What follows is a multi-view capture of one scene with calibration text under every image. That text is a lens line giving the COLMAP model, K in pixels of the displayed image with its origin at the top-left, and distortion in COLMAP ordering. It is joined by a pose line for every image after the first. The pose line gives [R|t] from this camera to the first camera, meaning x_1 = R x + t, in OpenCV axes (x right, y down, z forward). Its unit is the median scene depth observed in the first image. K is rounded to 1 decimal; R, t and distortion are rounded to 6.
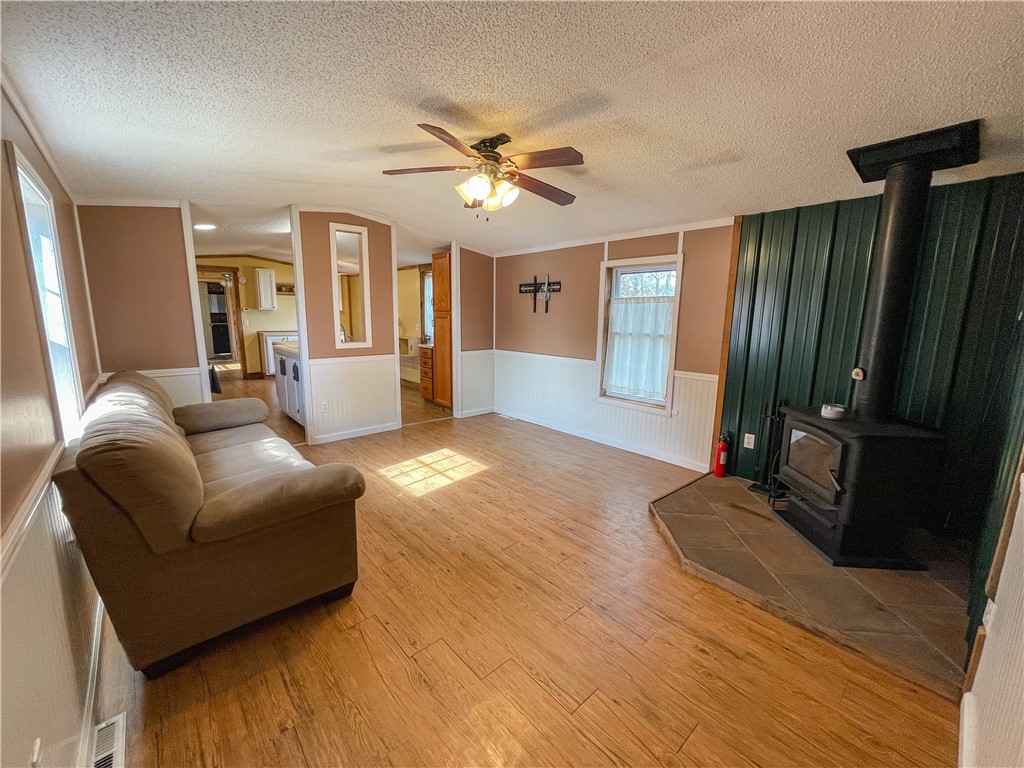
lens RADIAL K [[414.3, 0, 513.1], [0, 414.3, 386.2], [0, 0, 1]] dist [-0.002231, -0.000142]
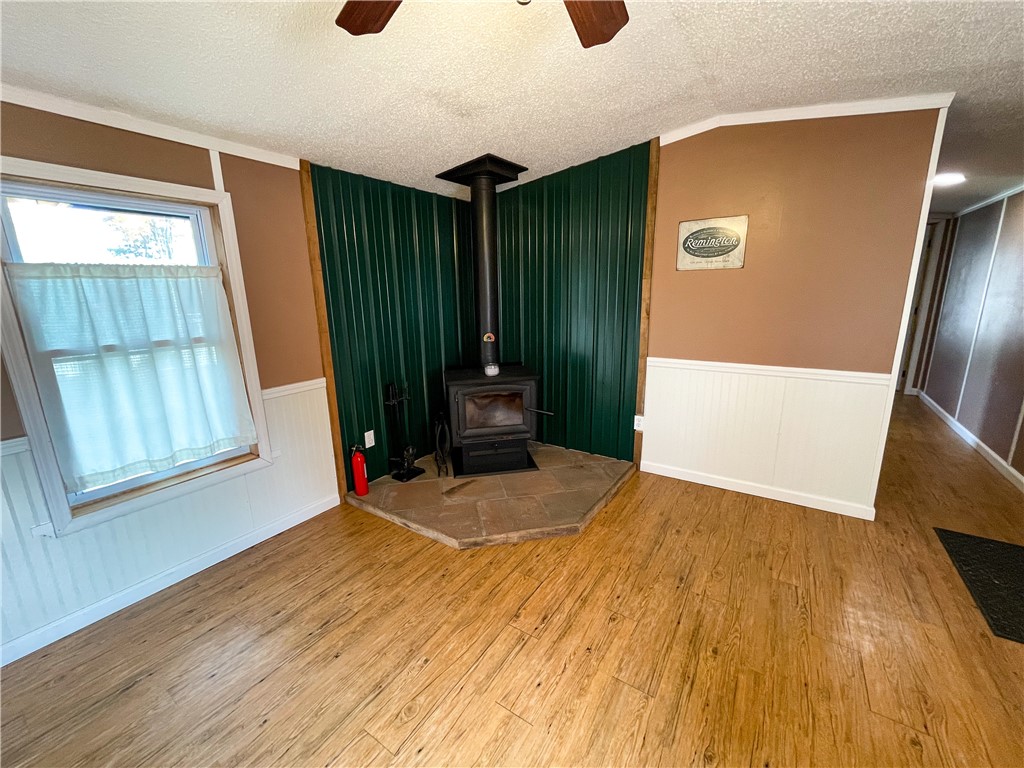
lens RADIAL K [[414.3, 0, 513.5], [0, 414.3, 382.1], [0, 0, 1]] dist [-0.002231, -0.000142]
pose [[-0.252593, -0.219048, 0.942452, -0.425444], [0.182827, 0.945685, 0.268800, -0.222479], [-0.950143, 0.240203, -0.198825, 1.164238]]
